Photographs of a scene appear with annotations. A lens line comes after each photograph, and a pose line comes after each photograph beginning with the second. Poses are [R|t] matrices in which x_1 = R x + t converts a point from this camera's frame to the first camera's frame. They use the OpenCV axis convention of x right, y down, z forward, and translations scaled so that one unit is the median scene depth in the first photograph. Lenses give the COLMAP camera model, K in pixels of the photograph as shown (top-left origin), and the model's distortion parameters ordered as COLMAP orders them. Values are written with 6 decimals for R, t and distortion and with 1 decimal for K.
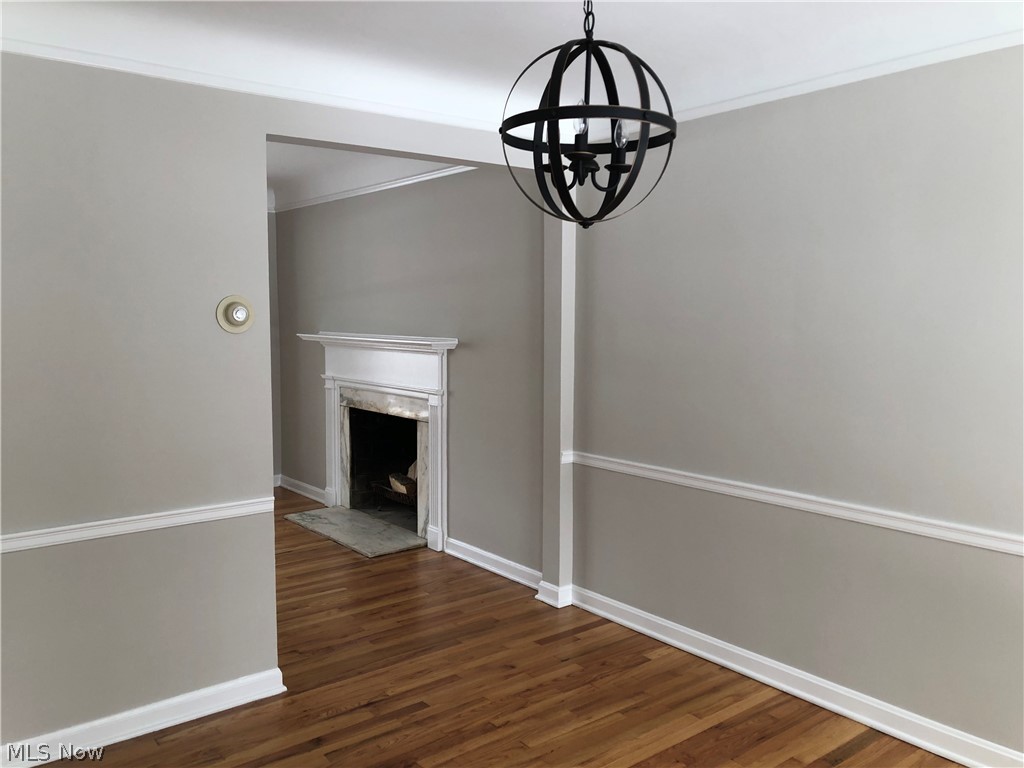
lens RADIAL K [[842.2, 0, 513.7], [0, 842.2, 384.6], [0, 0, 1]] dist [0.019354, -0.001476]
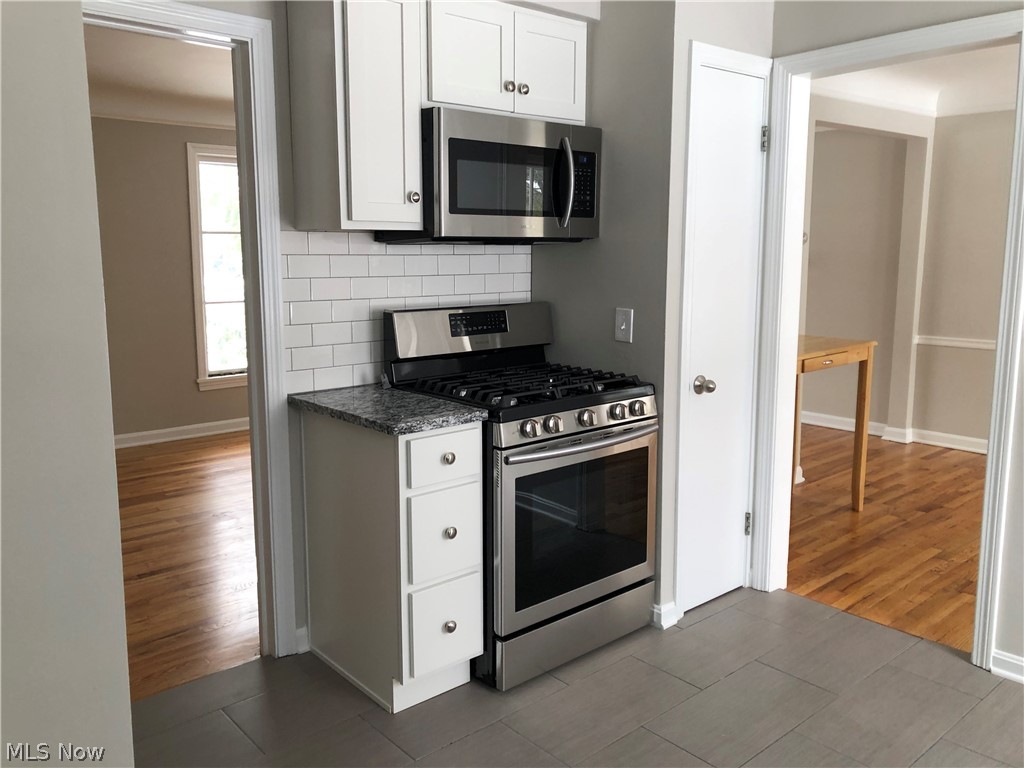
lens RADIAL K [[842.2, 0, 509.9], [0, 842.2, 380.4], [0, 0, 1]] dist [0.019354, -0.001476]
pose [[0.998339, -0.017018, 0.055040, -0.712967], [0.013466, 0.997841, 0.064287, 0.053546], [-0.056016, -0.063439, 0.996412, -0.410738]]
